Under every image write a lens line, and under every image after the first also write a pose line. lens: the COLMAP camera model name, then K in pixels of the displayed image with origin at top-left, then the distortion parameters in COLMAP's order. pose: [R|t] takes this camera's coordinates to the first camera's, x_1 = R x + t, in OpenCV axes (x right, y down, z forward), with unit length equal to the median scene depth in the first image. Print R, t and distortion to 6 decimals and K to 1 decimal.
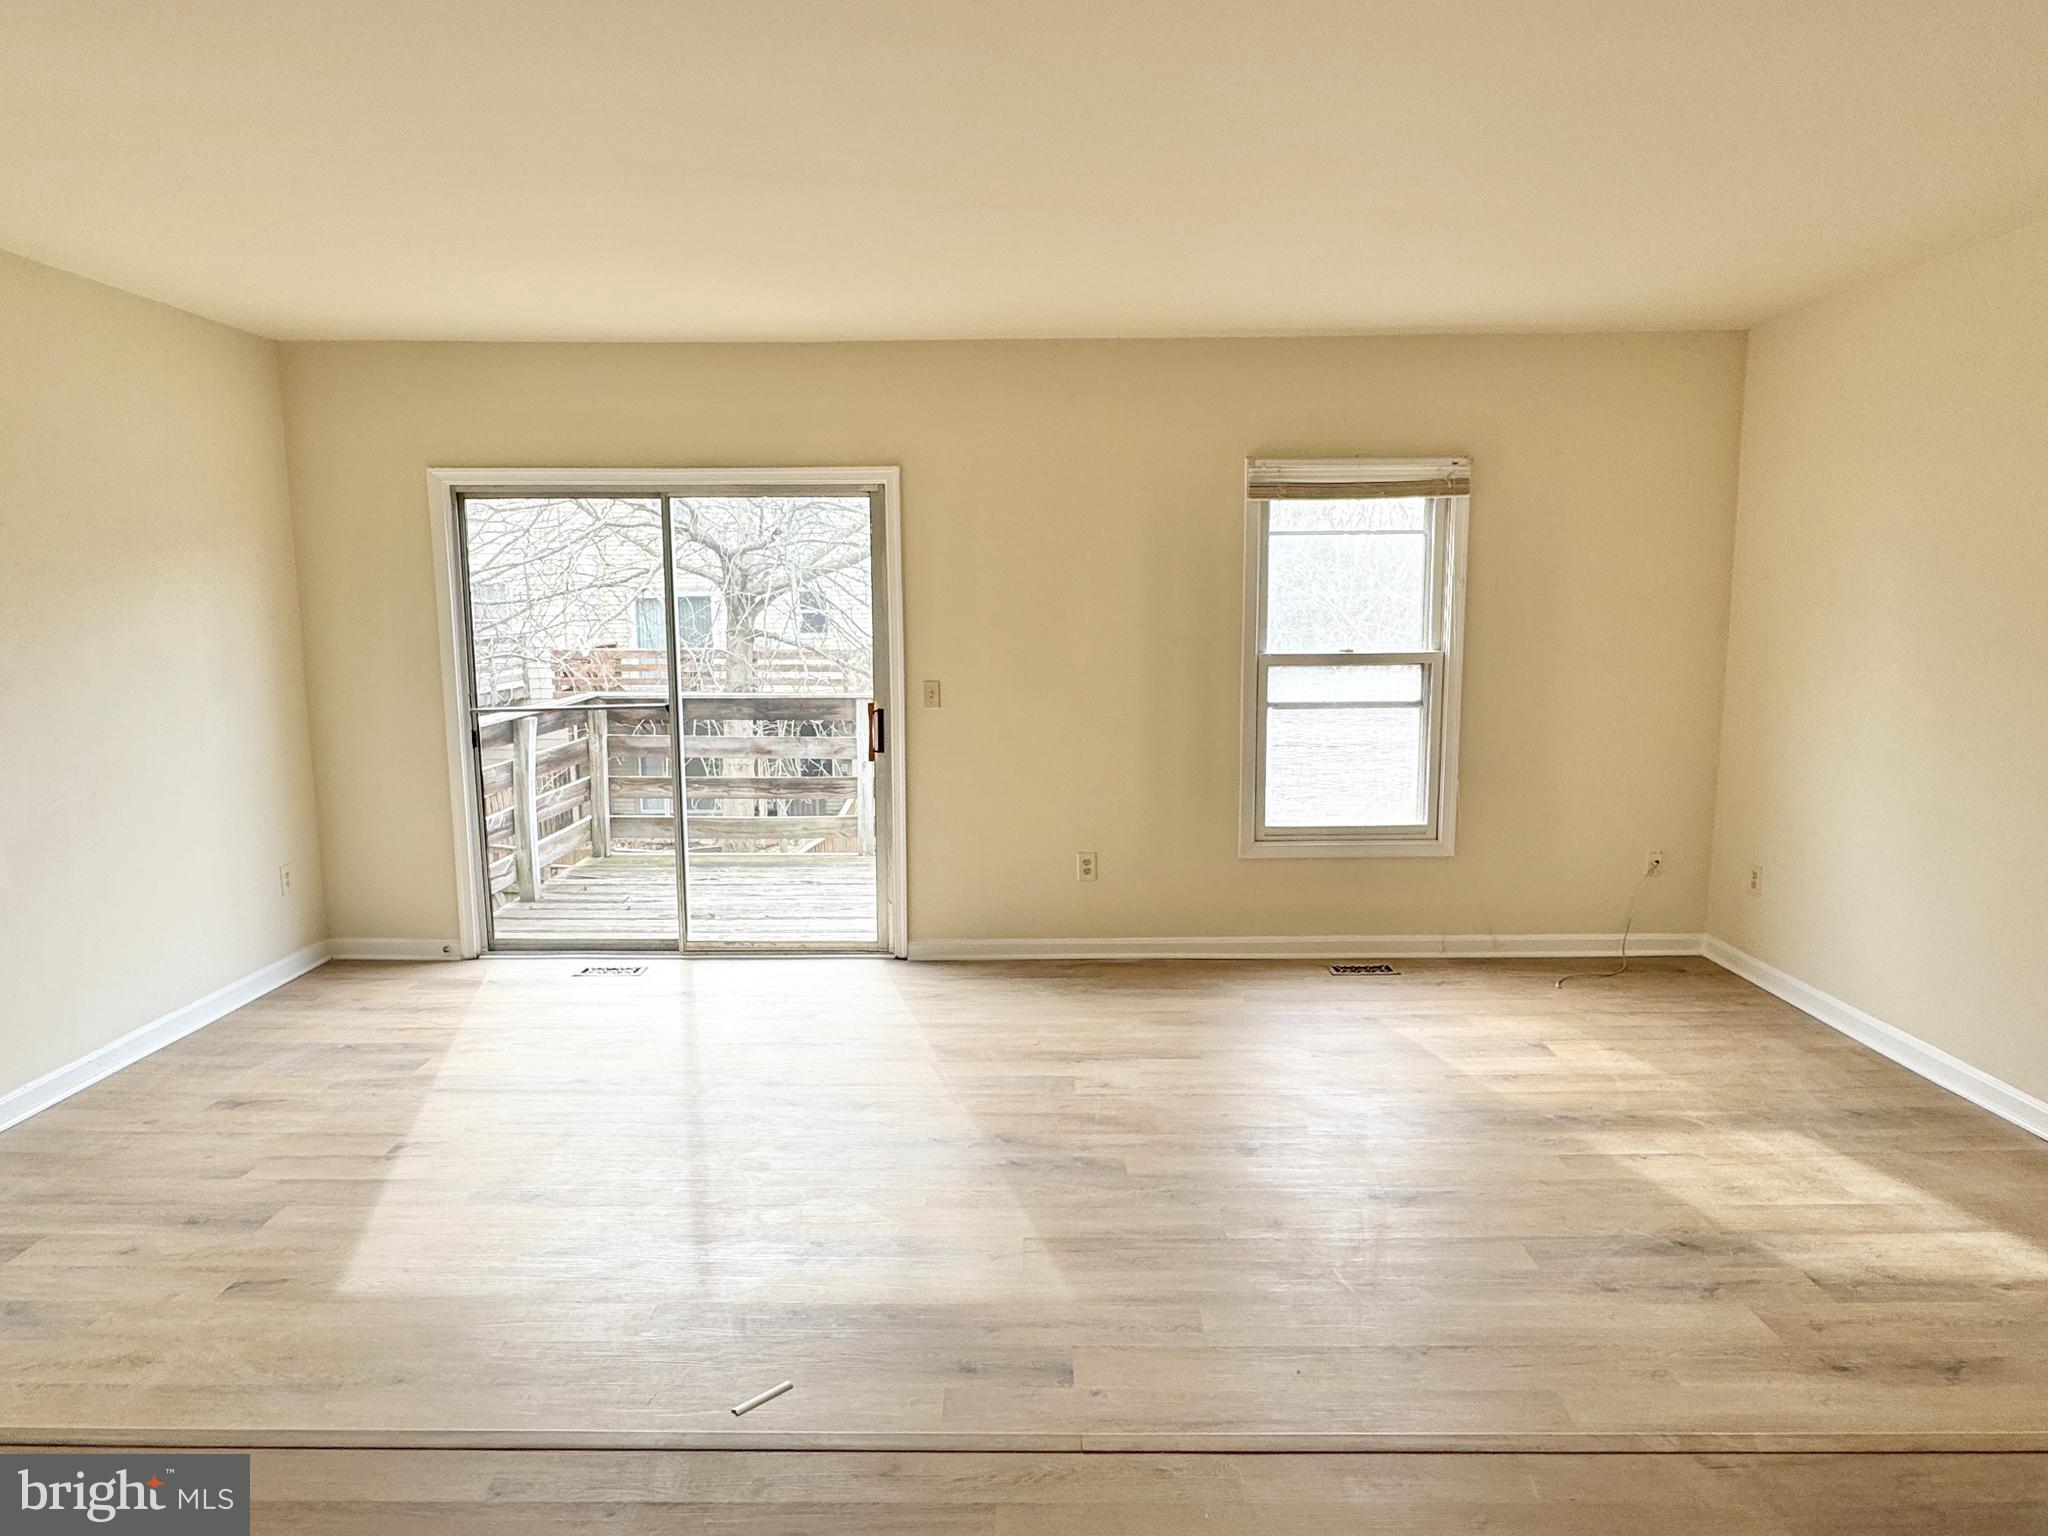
lens RADIAL K [[1251.7, 0, 1024.0], [0, 1251.7, 768.0], [0, 0, 1]] dist [-0.001075, 0.001722]
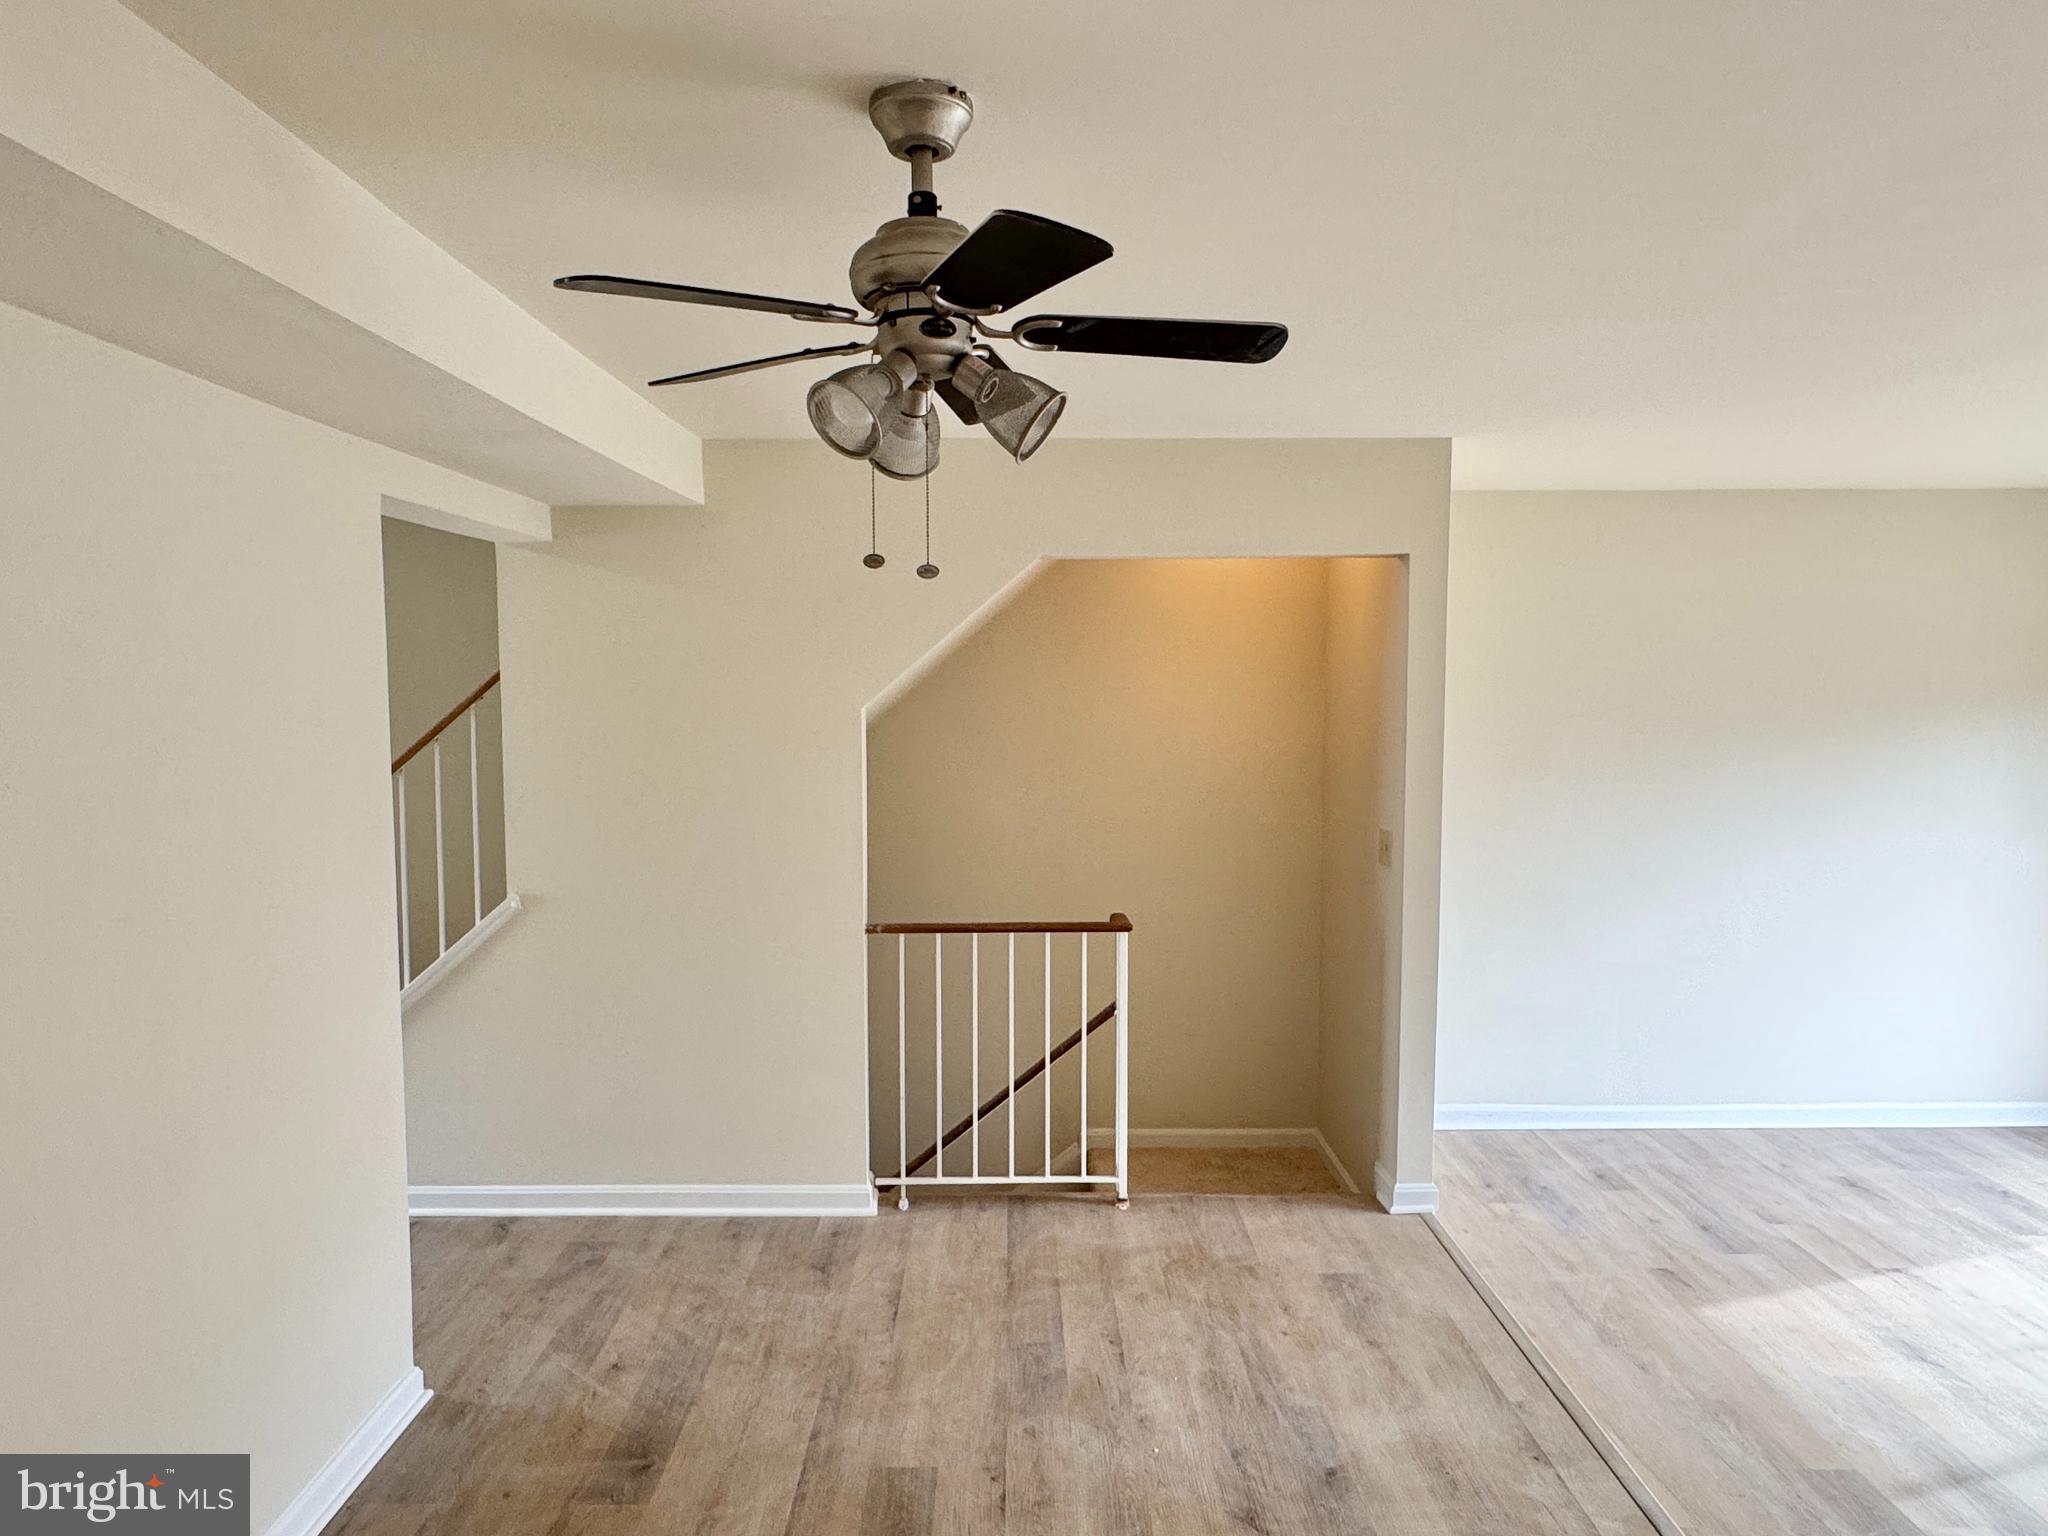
lens RADIAL K [[1252.2, 0, 1015.3], [0, 1252.2, 771.9], [0, 0, 1]] dist [-0.002147, 0.000692]
pose [[0.012134, 0.075897, -0.997042, 0.372492], [-0.134982, 0.988113, 0.073575, -0.069937], [0.990774, 0.133690, 0.022235, 0.107570]]
